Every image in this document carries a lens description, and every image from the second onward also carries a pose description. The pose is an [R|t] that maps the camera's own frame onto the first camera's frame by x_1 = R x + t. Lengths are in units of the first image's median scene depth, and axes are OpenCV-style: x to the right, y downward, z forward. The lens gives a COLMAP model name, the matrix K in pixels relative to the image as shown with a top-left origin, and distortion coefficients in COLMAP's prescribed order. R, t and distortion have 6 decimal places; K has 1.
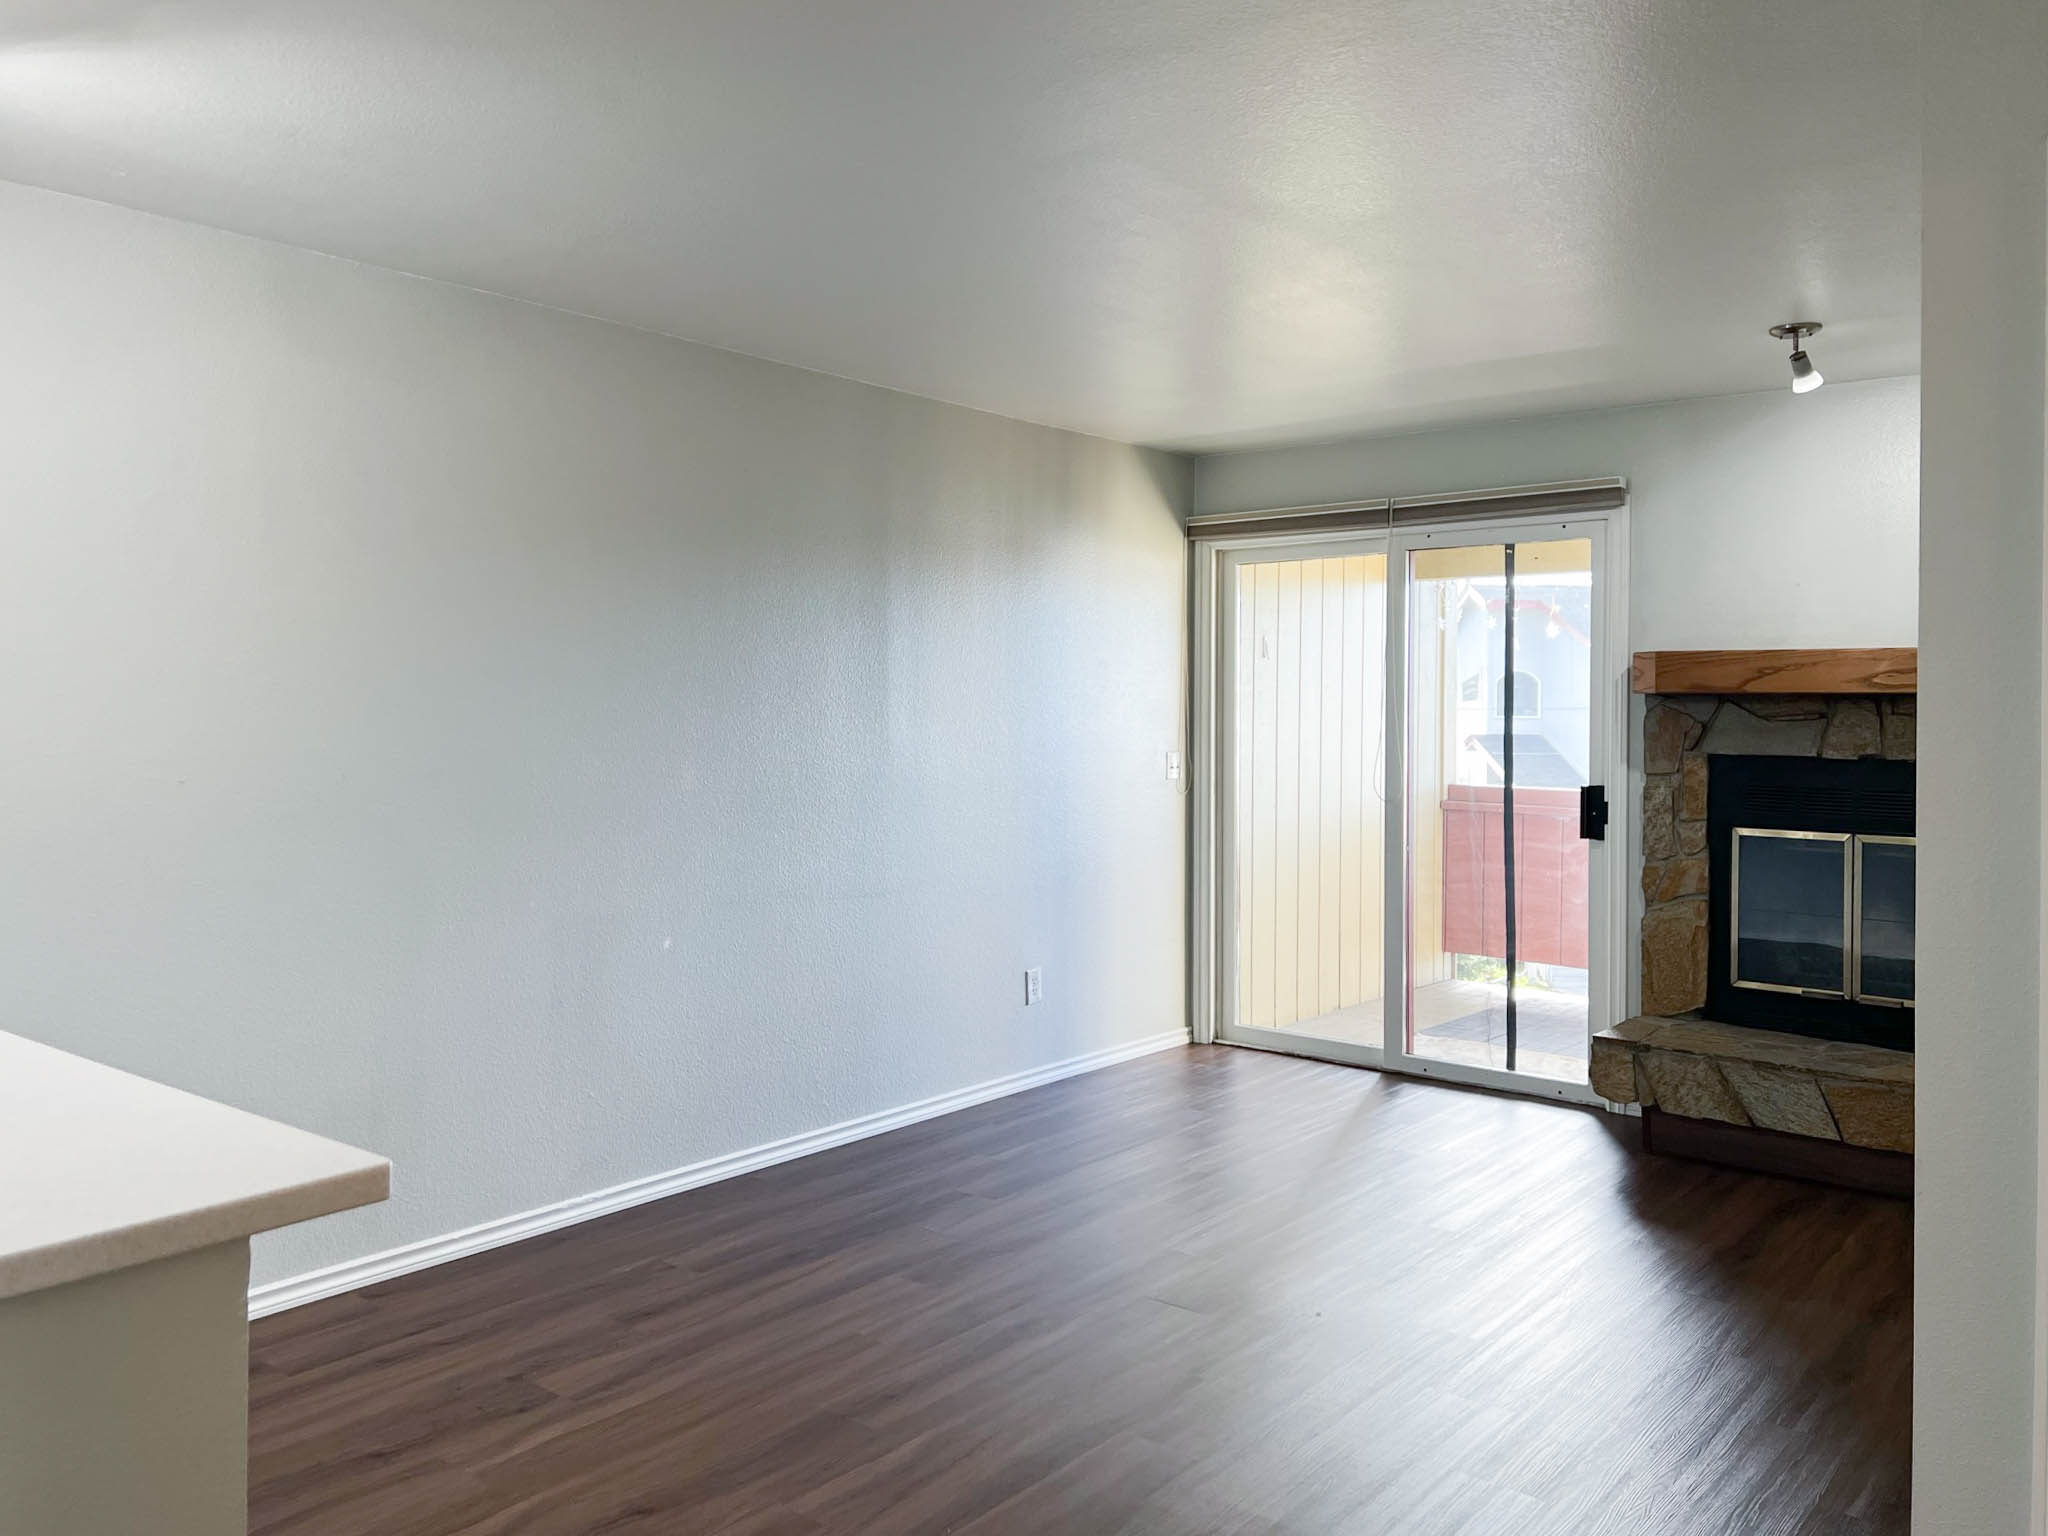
lens RADIAL K [[1598.8, 0, 1024.0], [0, 1598.8, 701.6], [0, 0, 1]] dist [0.002001, -0.000704]
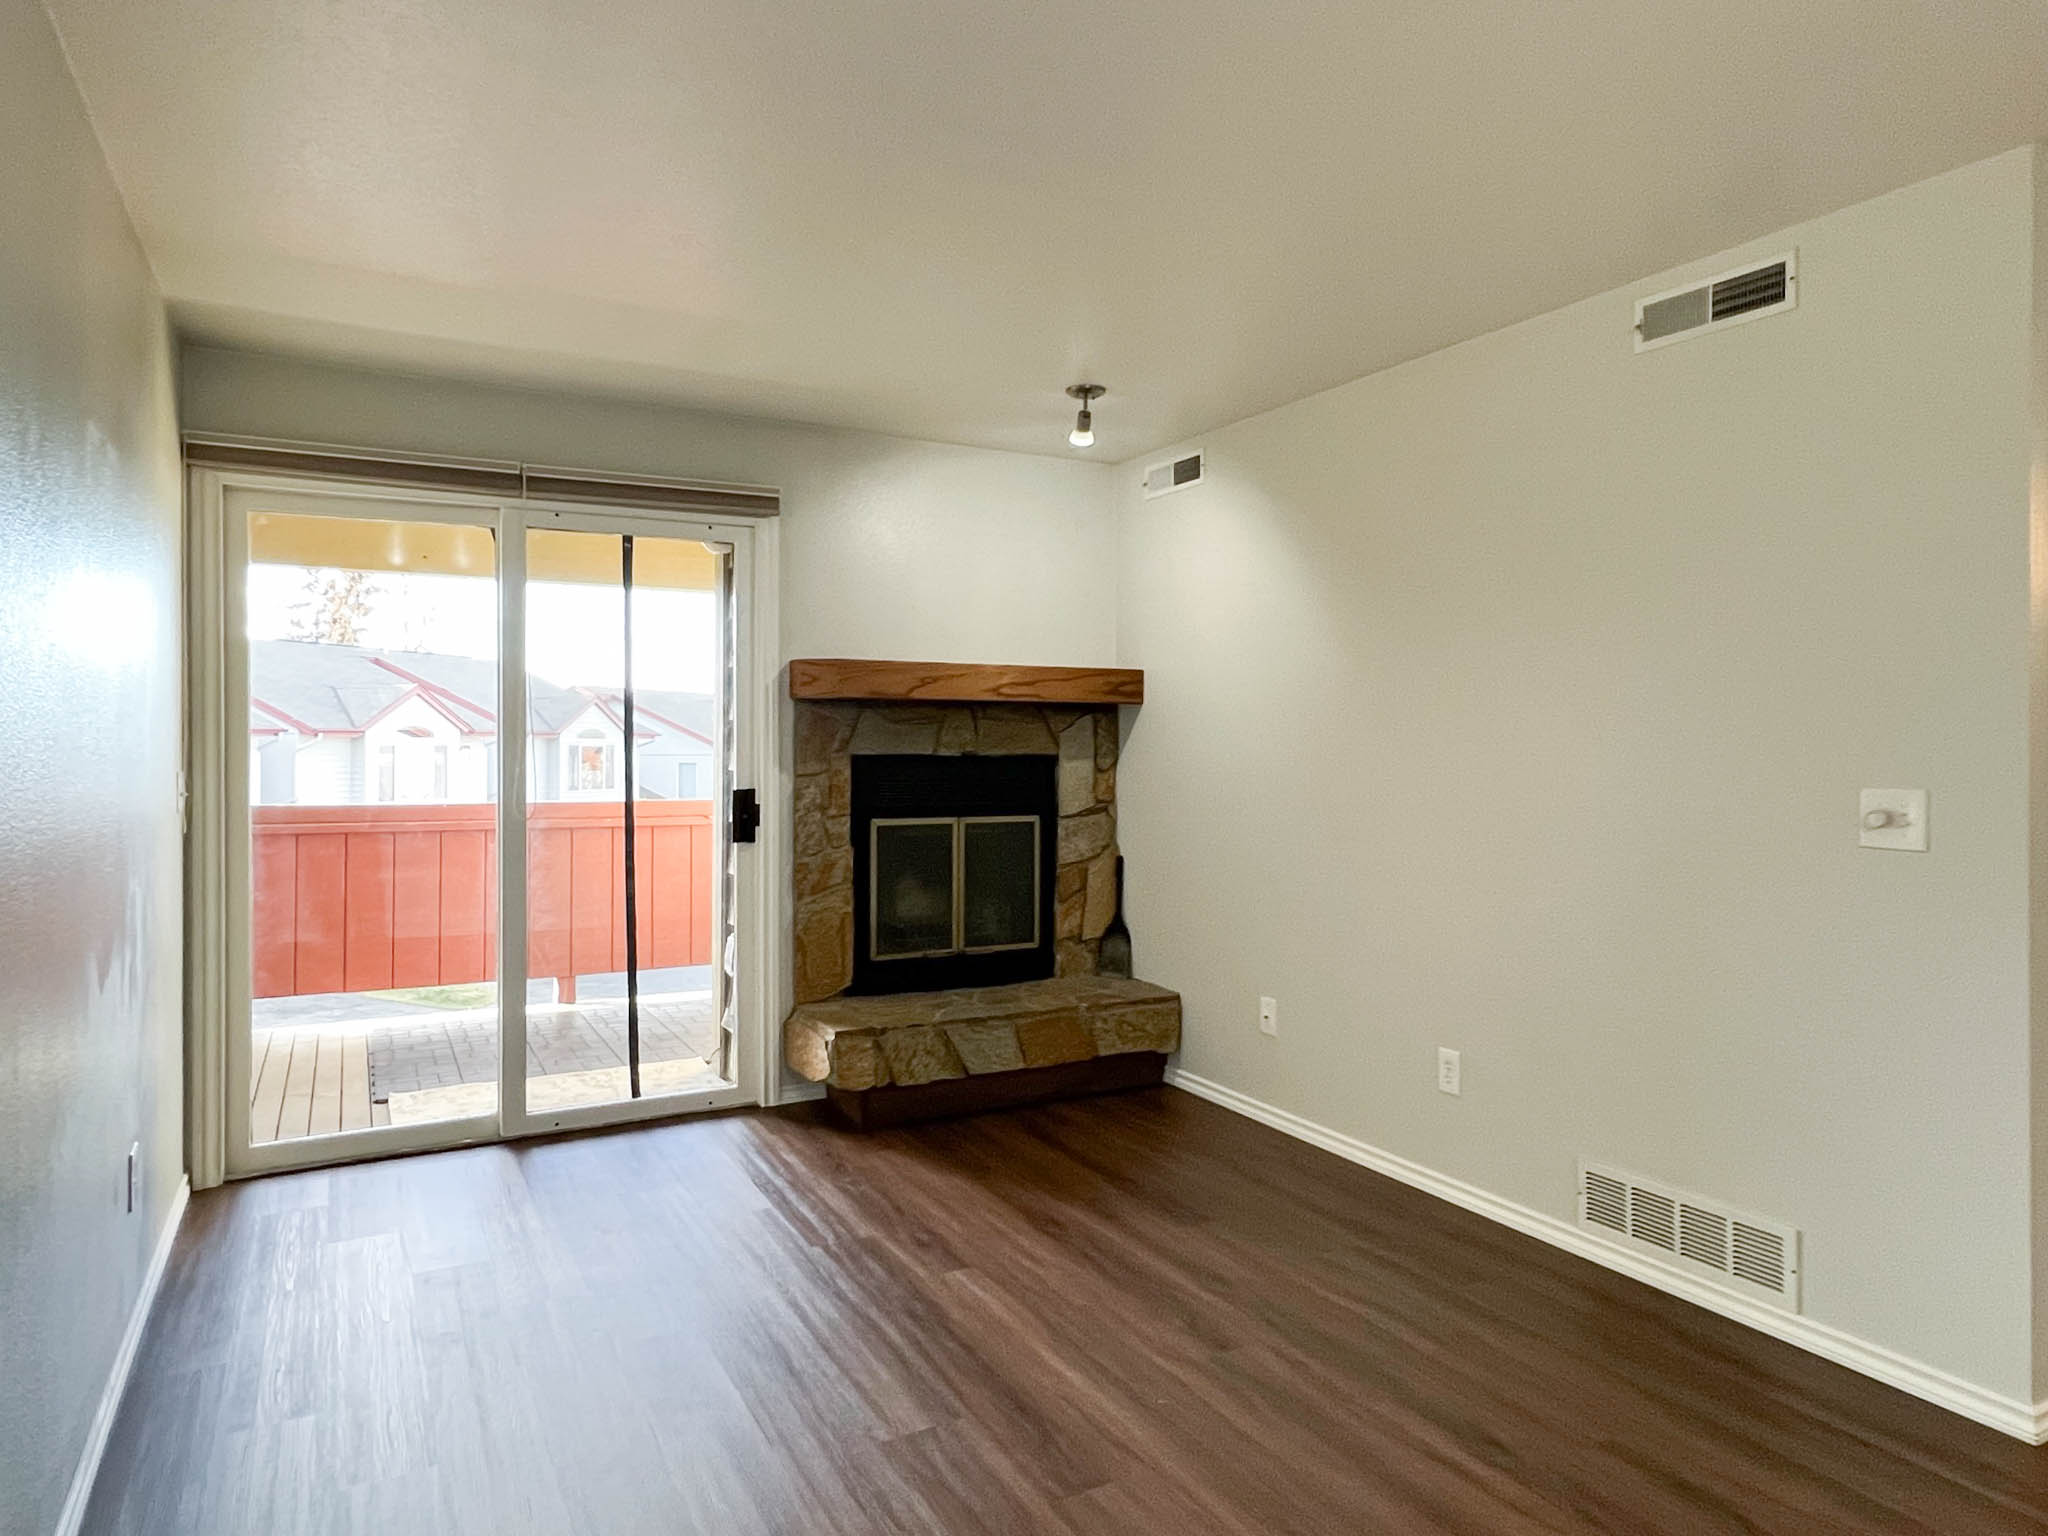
lens RADIAL K [[1254.8, 0, 1023.5], [0, 1254.8, 742.7], [0, 0, 1]] dist [0.020923, 0.000432]
pose [[0.370345, -0.011599, 0.928822, -0.328082], [-0.003026, 0.999902, 0.013693, 0.012264], [-0.928889, -0.007882, 0.370274, 0.568296]]
